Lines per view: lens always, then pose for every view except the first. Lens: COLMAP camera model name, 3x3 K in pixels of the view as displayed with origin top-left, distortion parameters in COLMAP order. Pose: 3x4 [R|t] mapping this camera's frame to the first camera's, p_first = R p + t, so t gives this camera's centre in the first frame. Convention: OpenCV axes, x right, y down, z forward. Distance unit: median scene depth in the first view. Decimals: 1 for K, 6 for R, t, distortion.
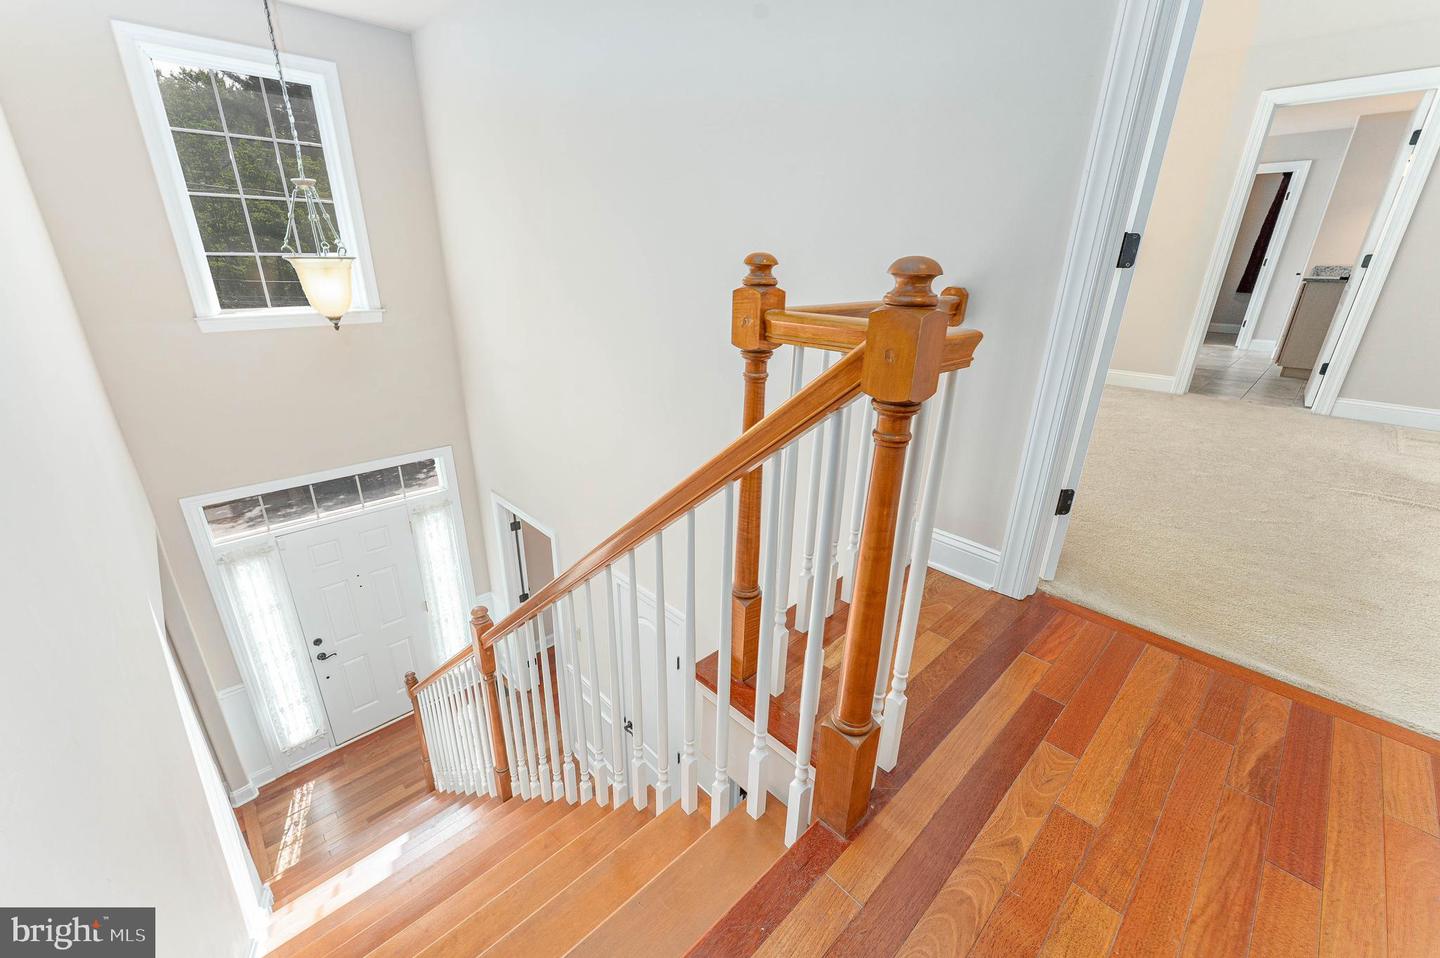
lens RADIAL K [[582.2, 0, 720.0], [0, 582.2, 479.0], [0, 0, 1]] dist [-0.000277, -0.000001]
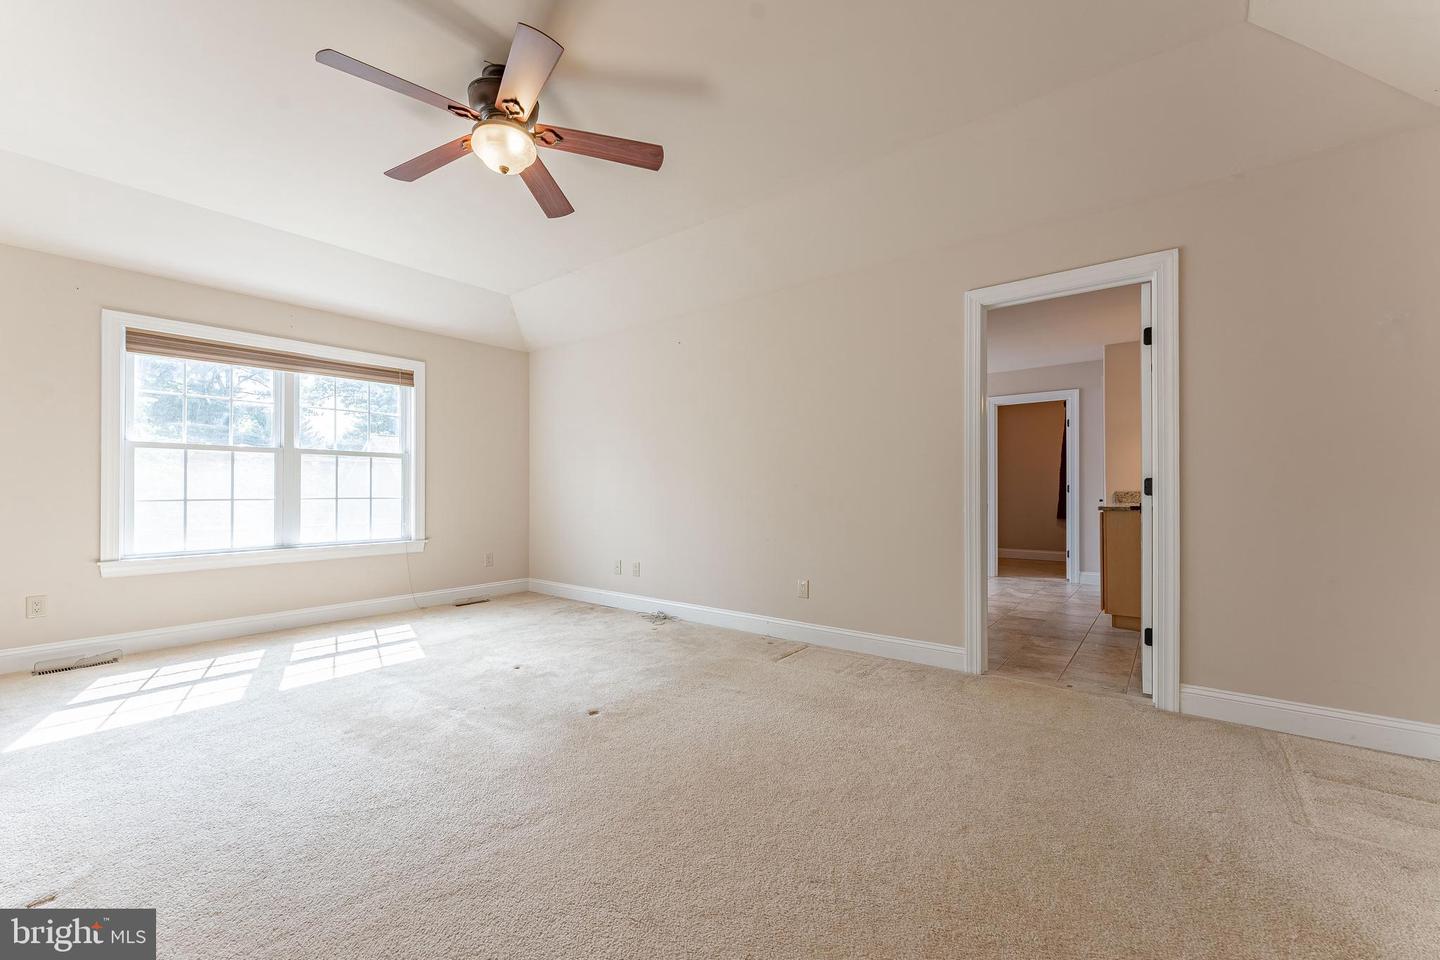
lens RADIAL K [[574.1, 0, 721.7], [0, 574.1, 487.4], [0, 0, 1]] dist [-0.000481, -0.000093]
pose [[0.991426, -0.015351, 0.129768, 0.470426], [0.061324, 0.931586, -0.358312, -0.144159], [-0.115390, 0.363197, 0.924539, 0.385755]]
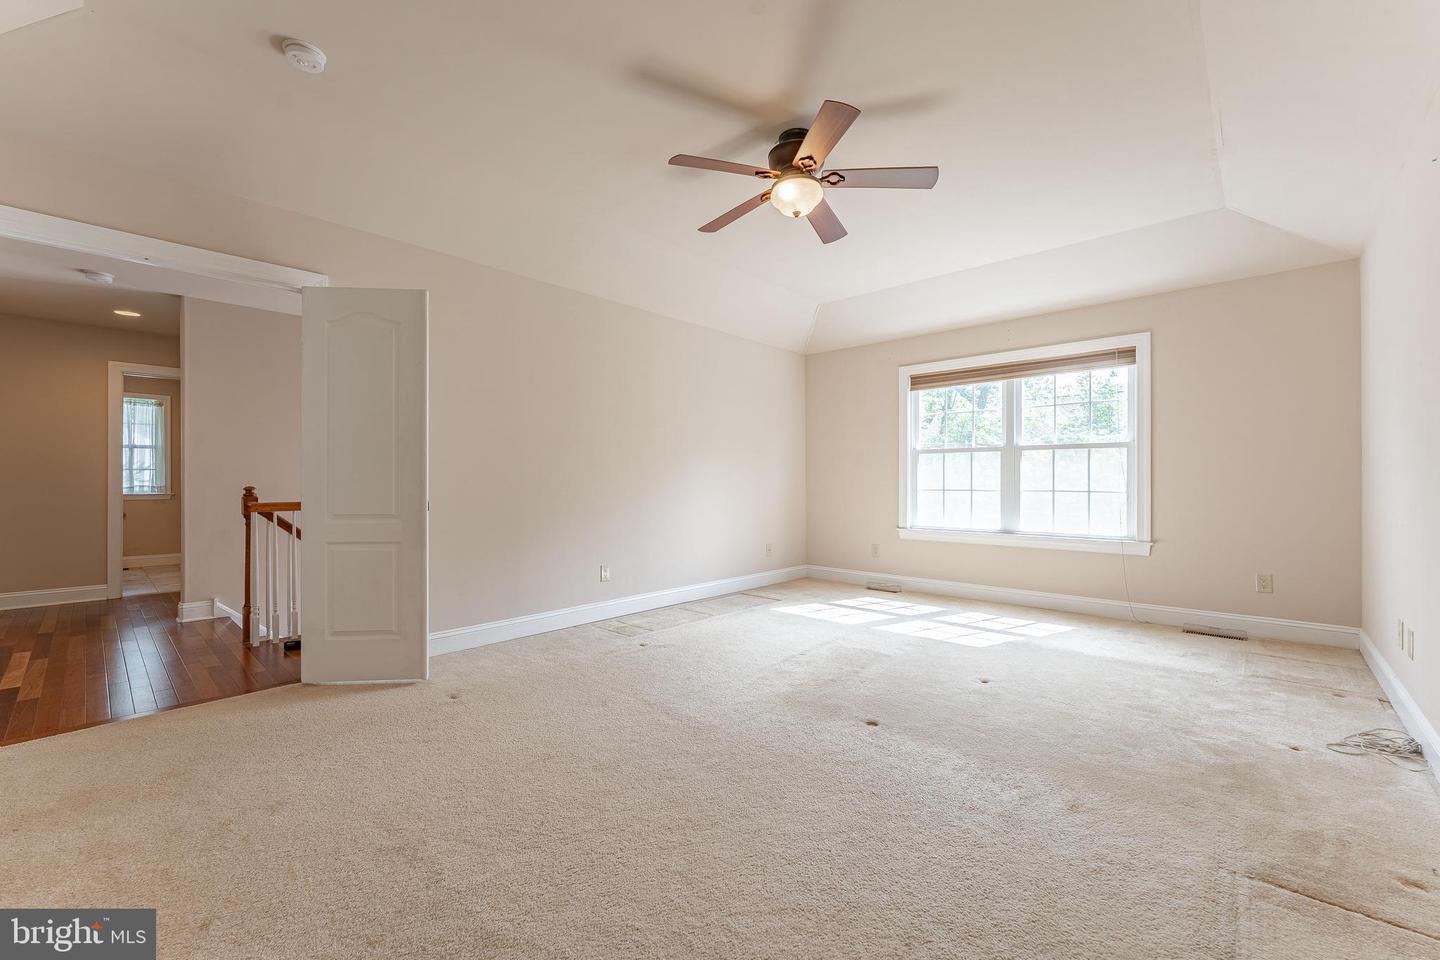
lens RADIAL K [[595.9, 0, 720.0], [0, 595.9, 480.0], [0, 0, 1]] dist [0.000016, -0.000015]
pose [[0.056866, -0.016311, -0.998249, 1.018937], [-0.357960, 0.933057, -0.035637, -0.304602], [0.932004, 0.359360, 0.047221, 0.813156]]
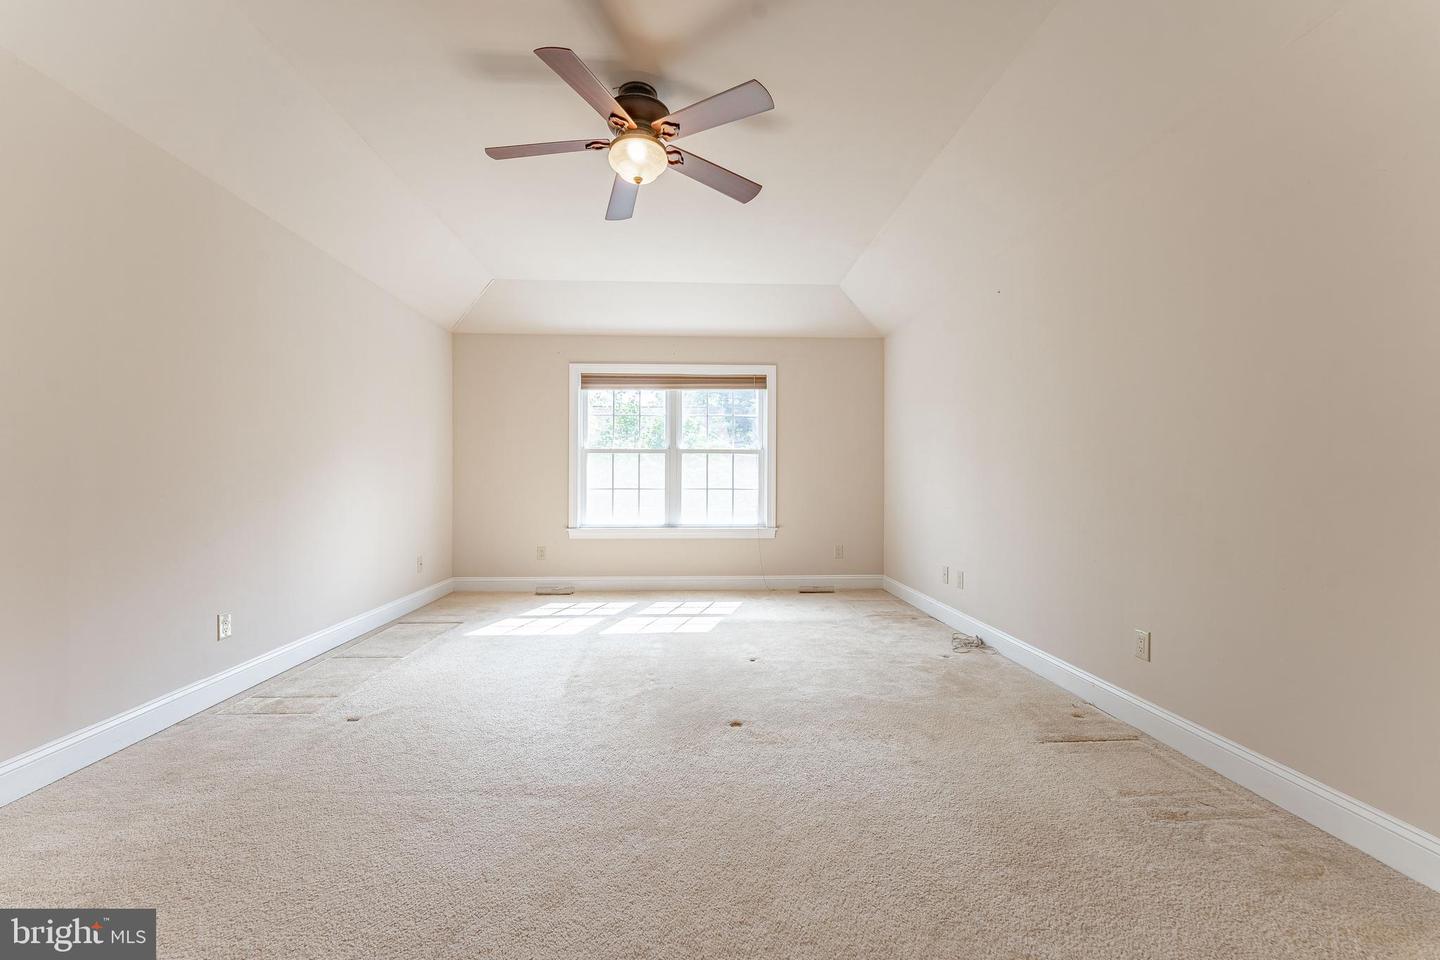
lens RADIAL K [[582.2, 0, 720.0], [0, 582.2, 480.0], [0, 0, 1]] dist [-0.000277, -0.000001]
pose [[0.751606, -0.014380, -0.659455, 0.794070], [-0.228241, 0.932334, -0.280465, -0.210280], [0.618865, 0.361313, 0.697466, 0.561786]]
